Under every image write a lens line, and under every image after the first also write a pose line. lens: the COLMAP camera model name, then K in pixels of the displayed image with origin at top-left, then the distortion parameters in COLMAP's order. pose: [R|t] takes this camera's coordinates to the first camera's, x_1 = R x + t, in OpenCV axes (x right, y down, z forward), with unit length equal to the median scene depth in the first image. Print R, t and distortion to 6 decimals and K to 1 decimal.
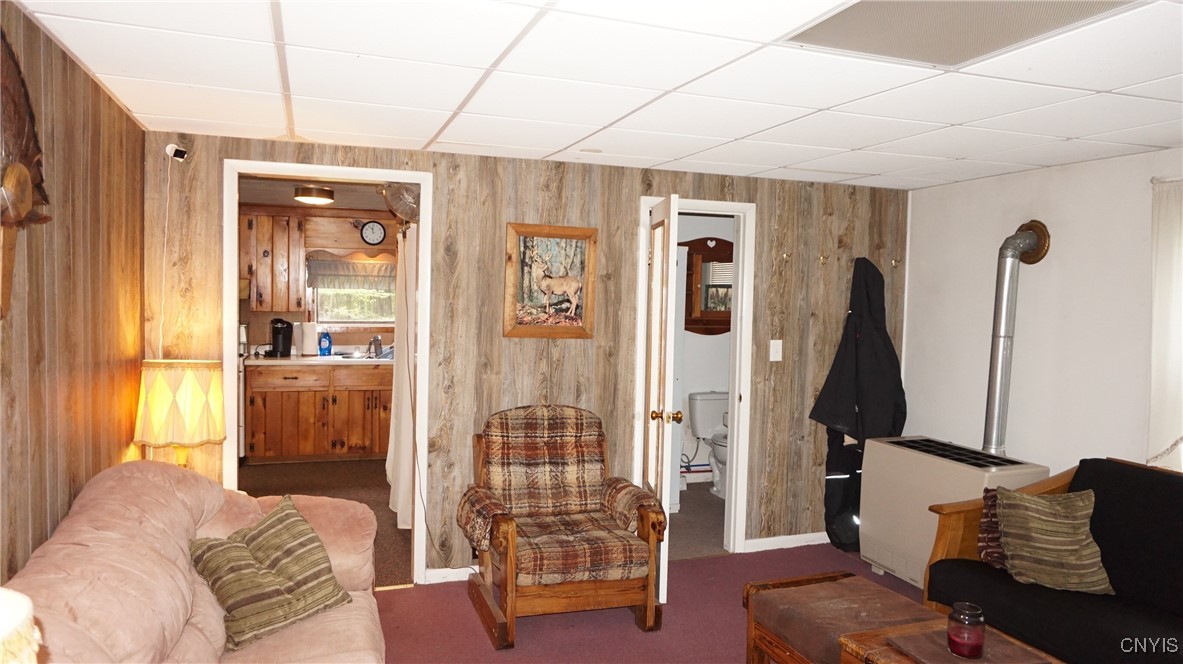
lens RADIAL K [[797.6, 0, 589.7], [0, 797.6, 332.5], [0, 0, 1]] dist [-0.049362, 0.046635]
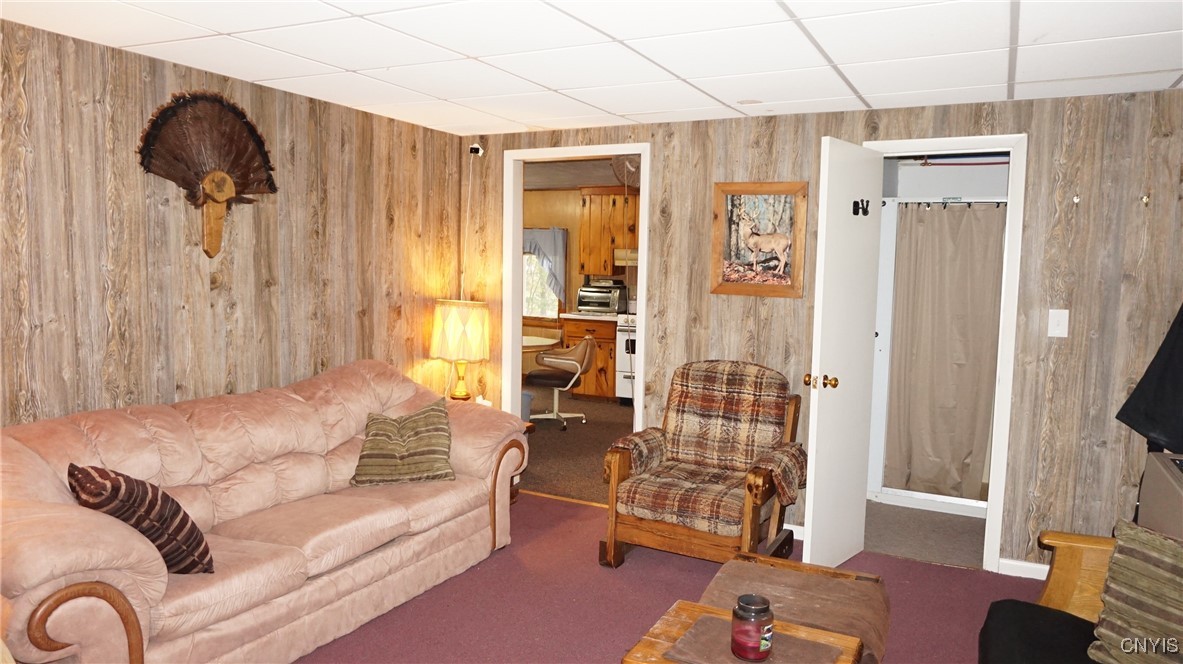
lens RADIAL K [[797.6, 0, 589.7], [0, 797.6, 332.5], [0, 0, 1]] dist [-0.049362, 0.046635]
pose [[0.687747, 0.054565, -0.723897, 0.539879], [-0.040433, 0.998502, 0.036851, 0.024772], [0.724824, 0.003925, 0.688923, 0.170491]]
